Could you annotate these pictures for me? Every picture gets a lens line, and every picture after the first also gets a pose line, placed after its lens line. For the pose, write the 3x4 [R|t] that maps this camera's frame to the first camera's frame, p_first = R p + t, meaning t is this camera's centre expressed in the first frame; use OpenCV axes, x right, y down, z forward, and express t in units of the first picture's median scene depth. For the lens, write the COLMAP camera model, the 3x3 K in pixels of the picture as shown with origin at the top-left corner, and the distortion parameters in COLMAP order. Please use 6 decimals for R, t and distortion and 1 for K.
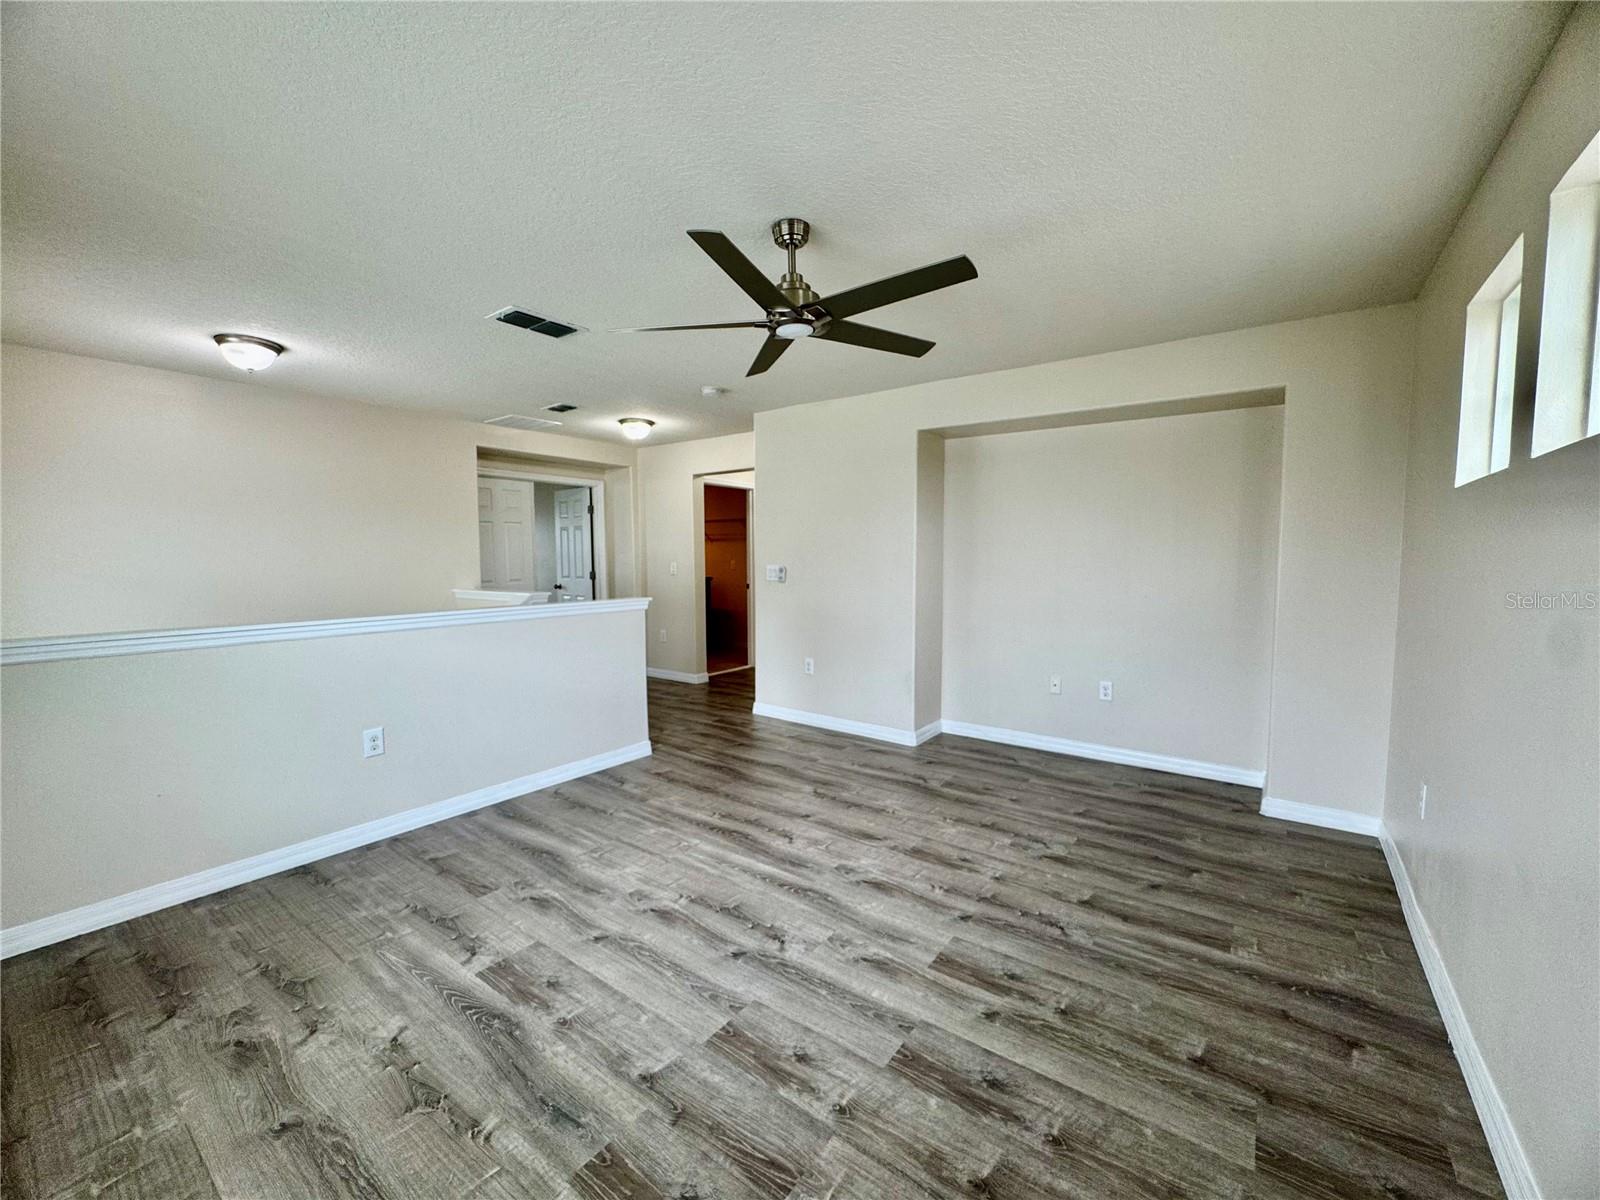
lens RADIAL K [[634.8, 0, 802.7], [0, 634.8, 600.5], [0, 0, 1]] dist [0.000887, -0.001058]
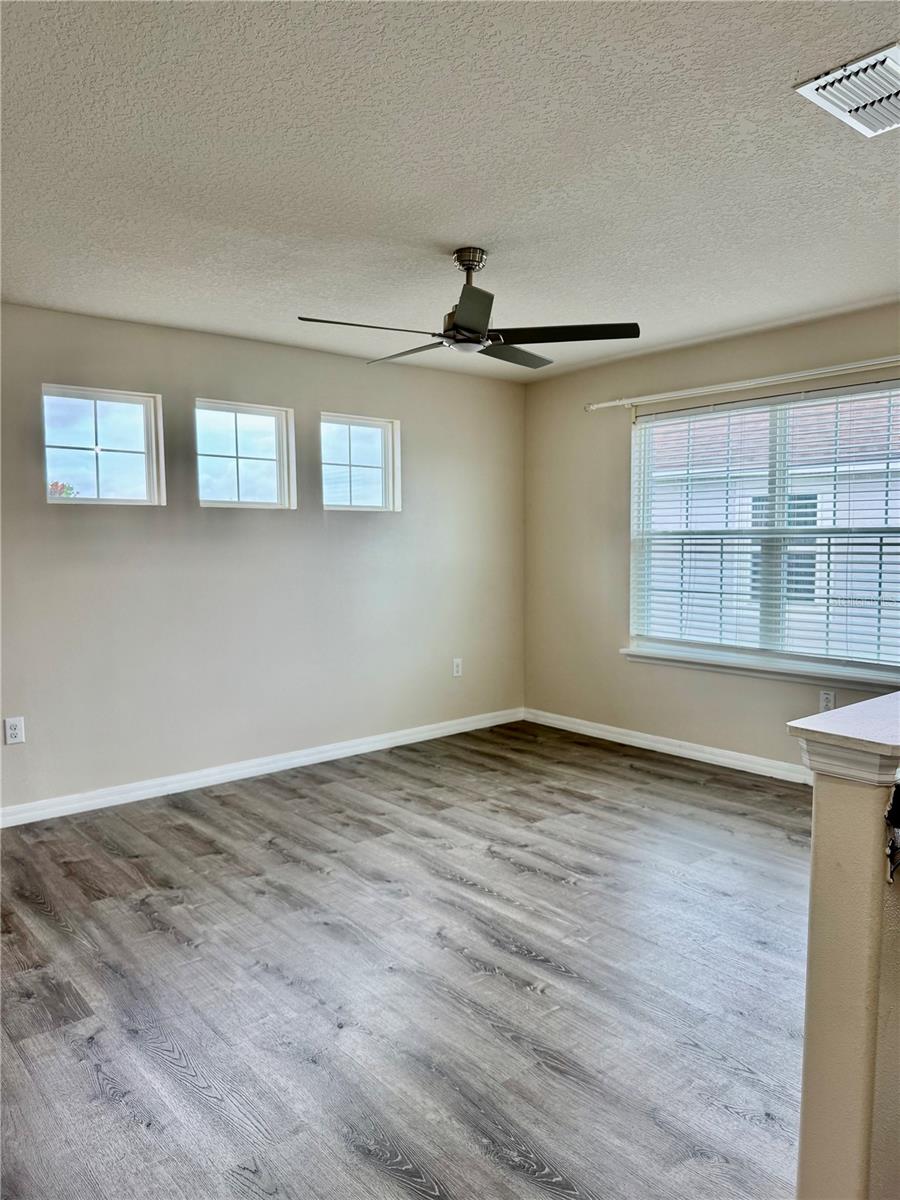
lens RADIAL K [[836.7, 0, 450.3], [0, 836.7, 602.9], [0, 0, 1]] dist [0.063357, -0.085984]
pose [[-0.970139, -0.011760, 0.242263, -0.327677], [0.023762, 0.989411, 0.143183, -0.178939], [-0.241382, 0.144664, -0.959587, 2.332307]]
